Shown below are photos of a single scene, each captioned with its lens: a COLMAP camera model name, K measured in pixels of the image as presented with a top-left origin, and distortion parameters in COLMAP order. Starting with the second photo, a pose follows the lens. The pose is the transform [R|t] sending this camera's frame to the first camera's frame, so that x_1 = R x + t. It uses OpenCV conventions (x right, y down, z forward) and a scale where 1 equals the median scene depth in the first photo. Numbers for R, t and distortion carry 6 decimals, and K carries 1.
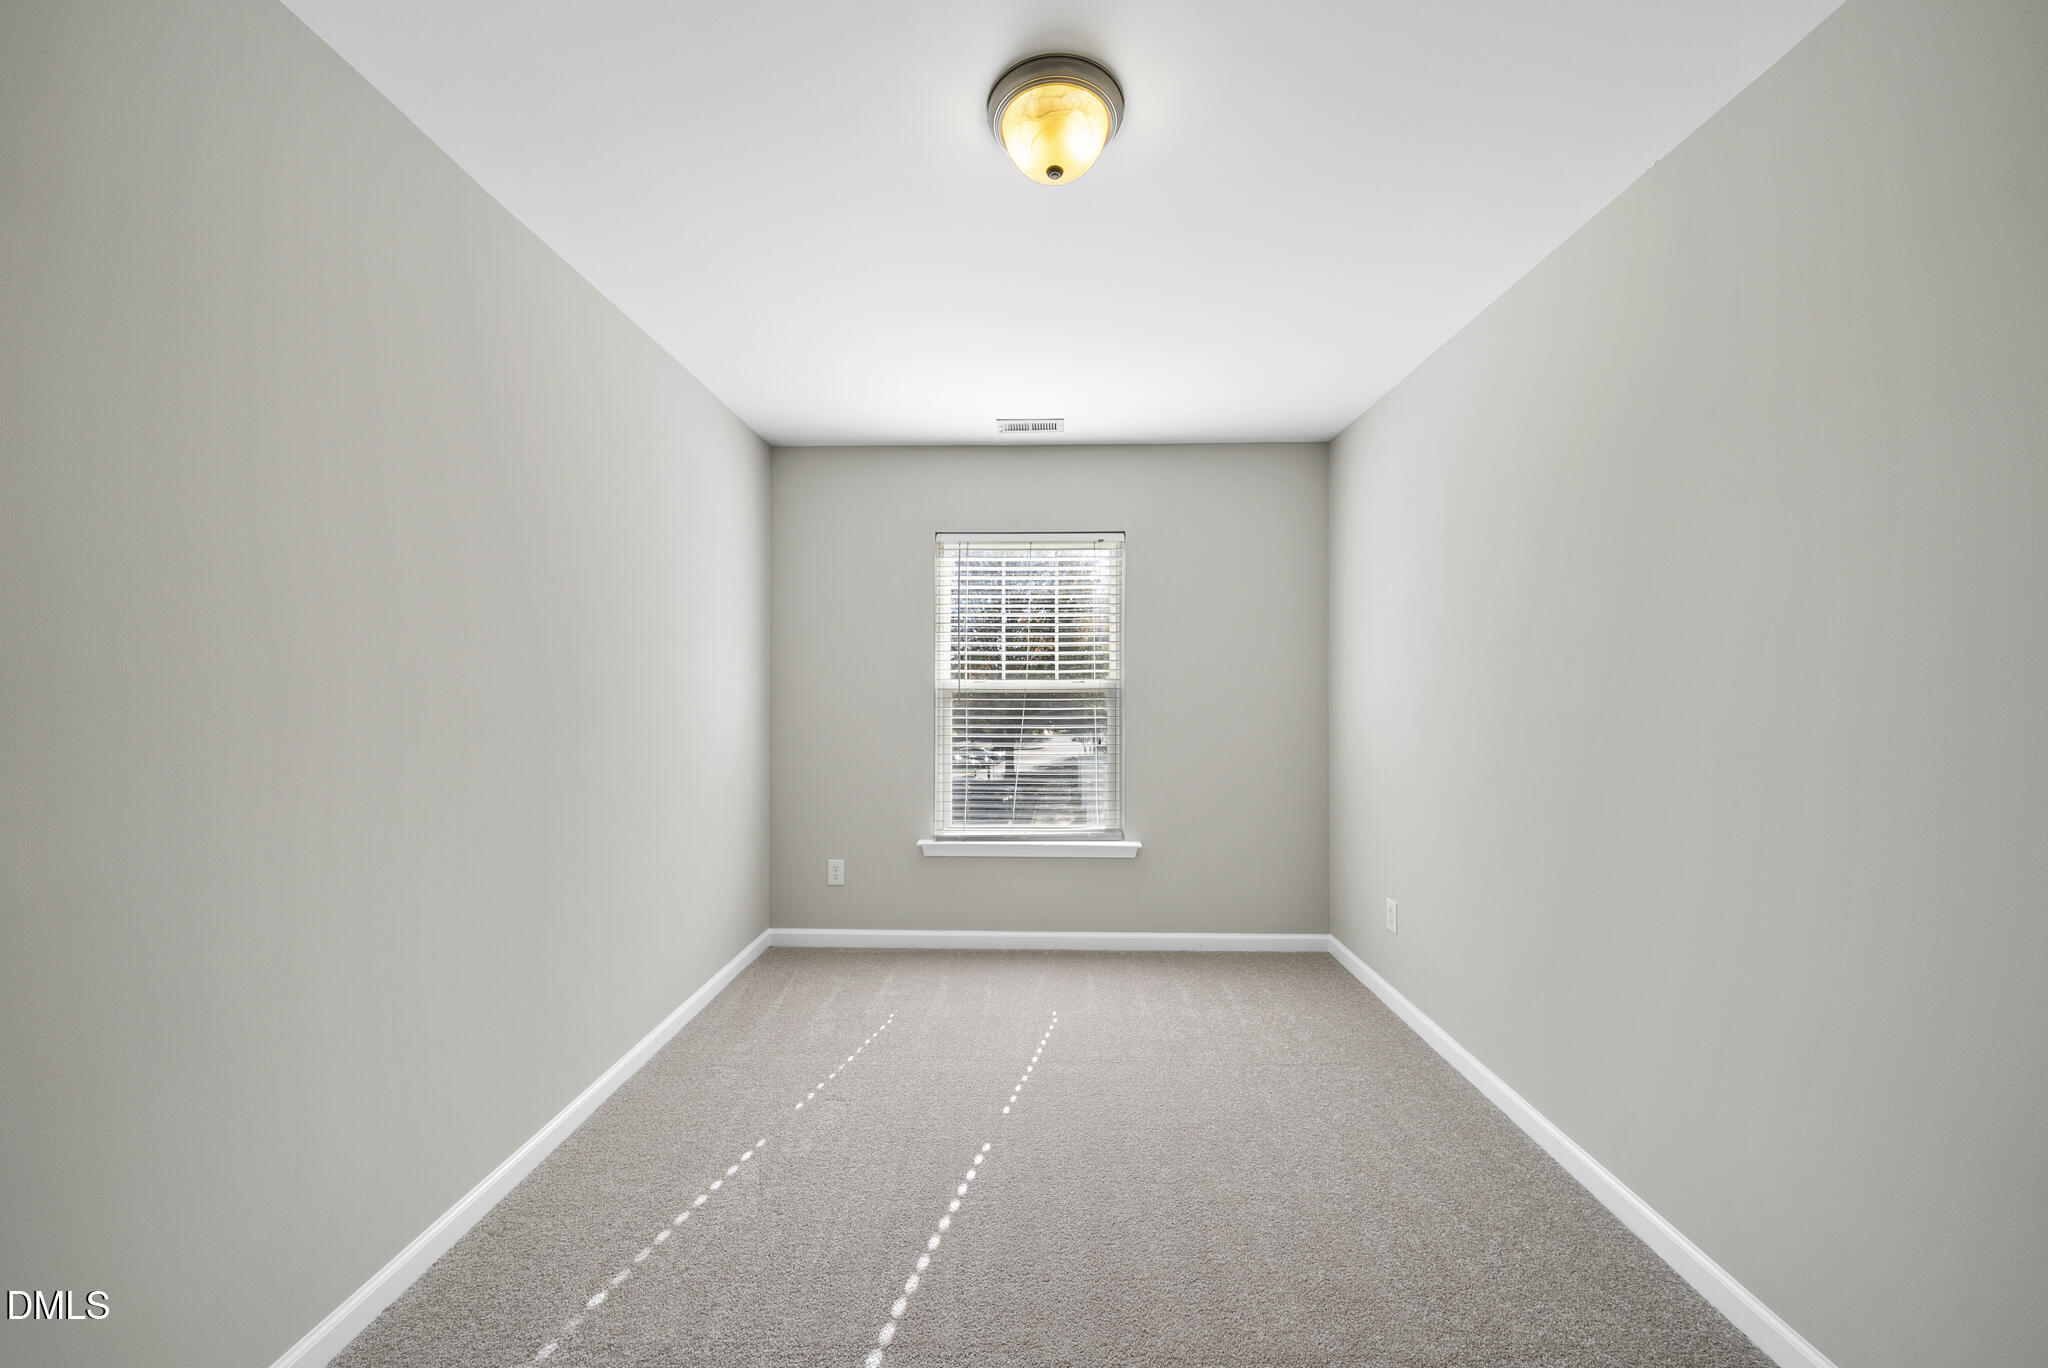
lens RADIAL K [[728.4, 0, 1032.8], [0, 728.4, 690.2], [0, 0, 1]] dist [-0.006479, 0.000194]
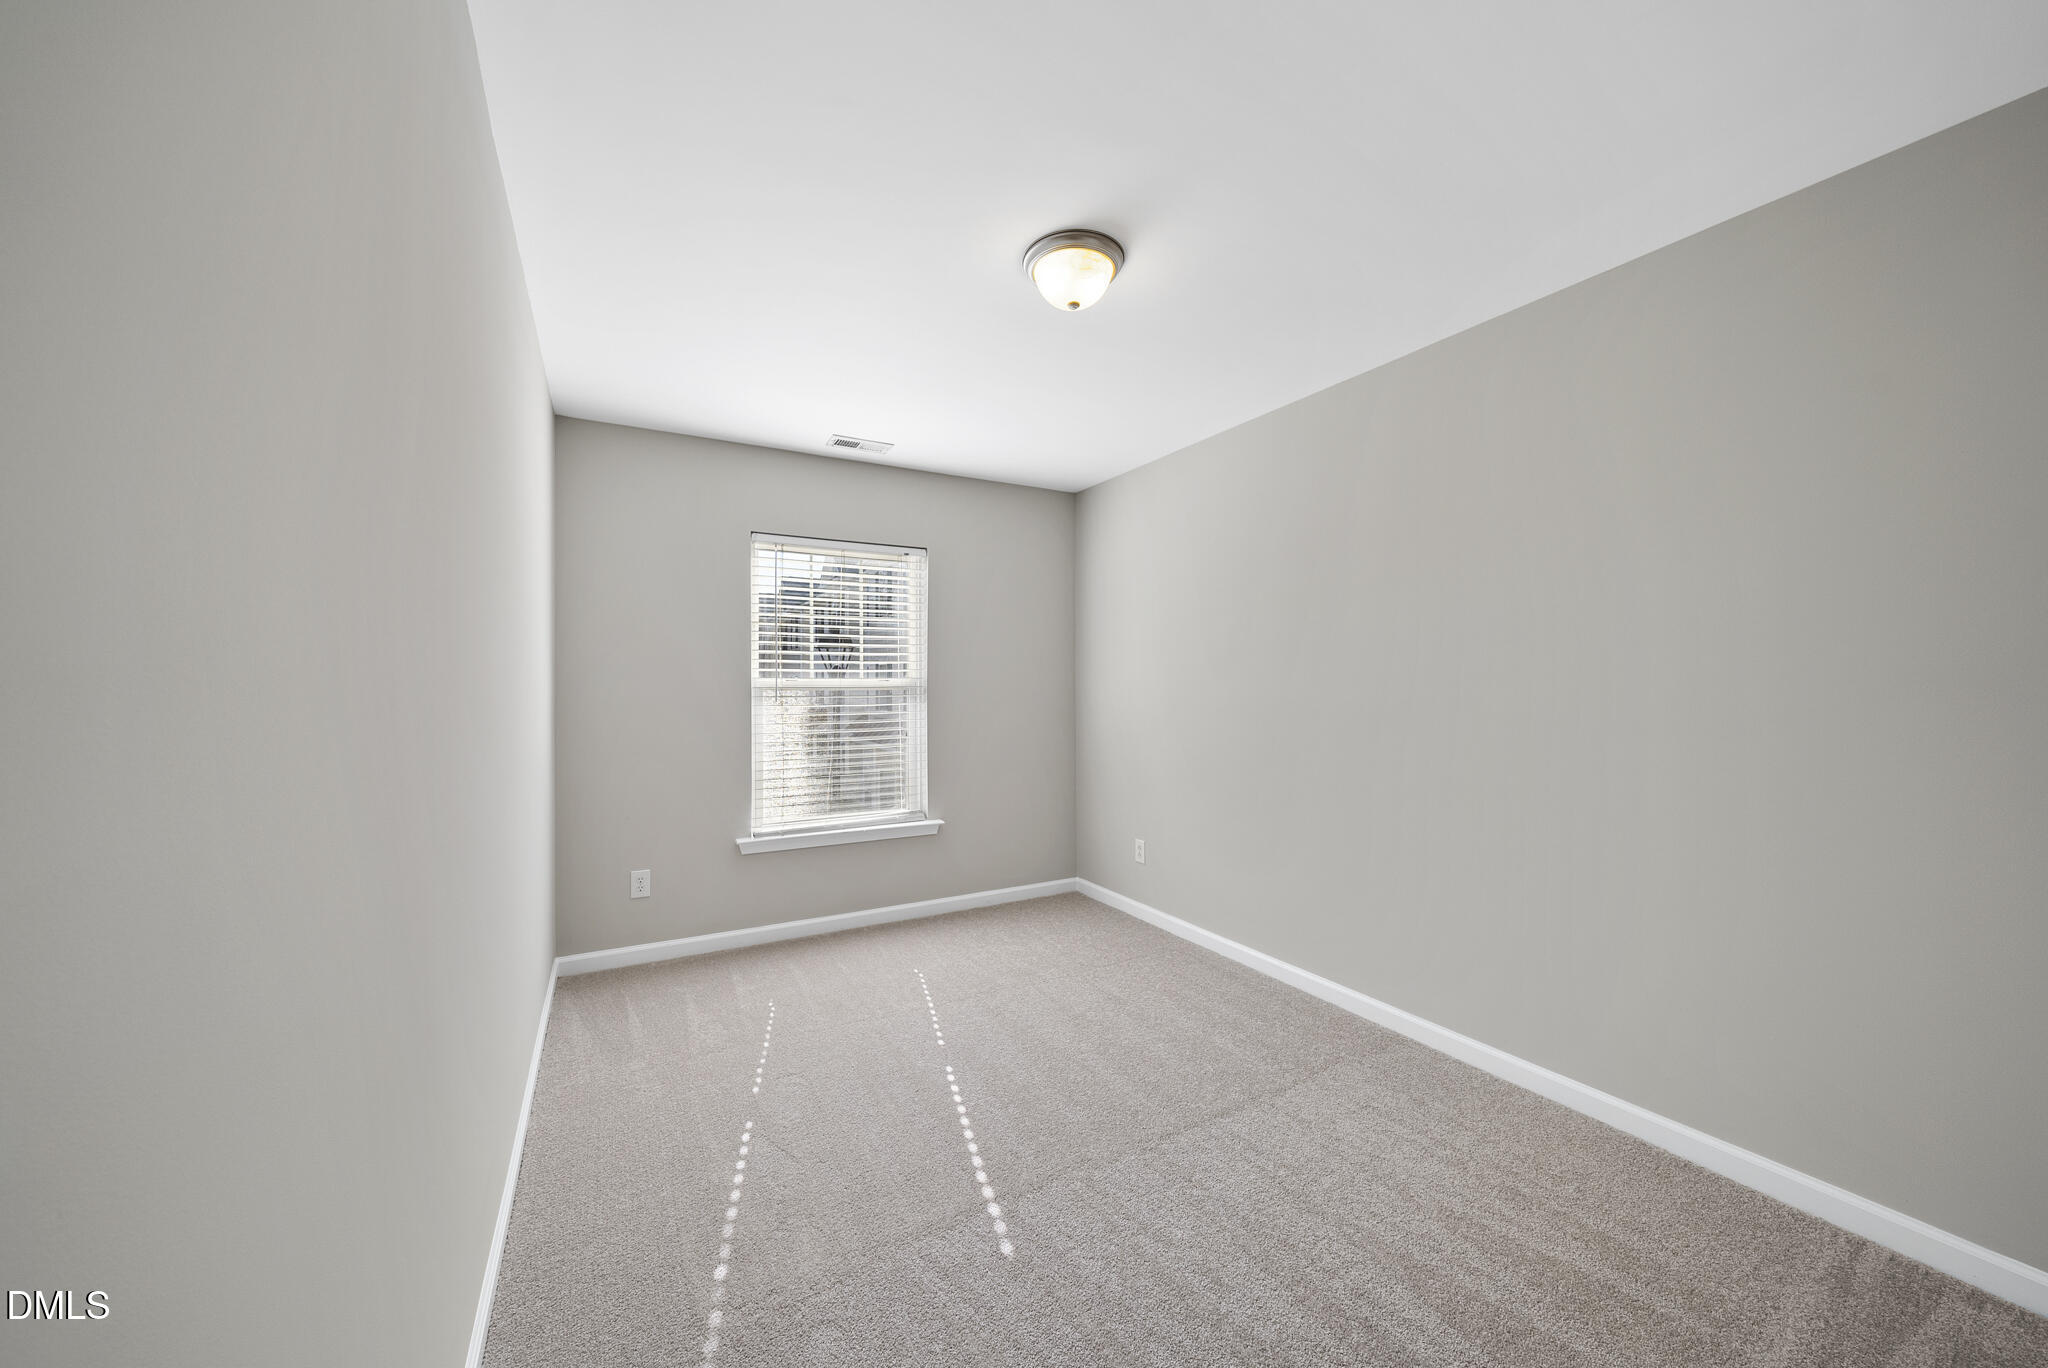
lens RADIAL K [[719.2, 0, 1027.1], [0, 719.2, 694.6], [0, 0, 1]] dist [-0.007054, -0.000063]
pose [[0.861369, -0.010030, 0.507881, -0.311162], [0.005339, 0.999929, 0.010692, -0.000562], [-0.507952, -0.006498, 0.861361, -0.046451]]
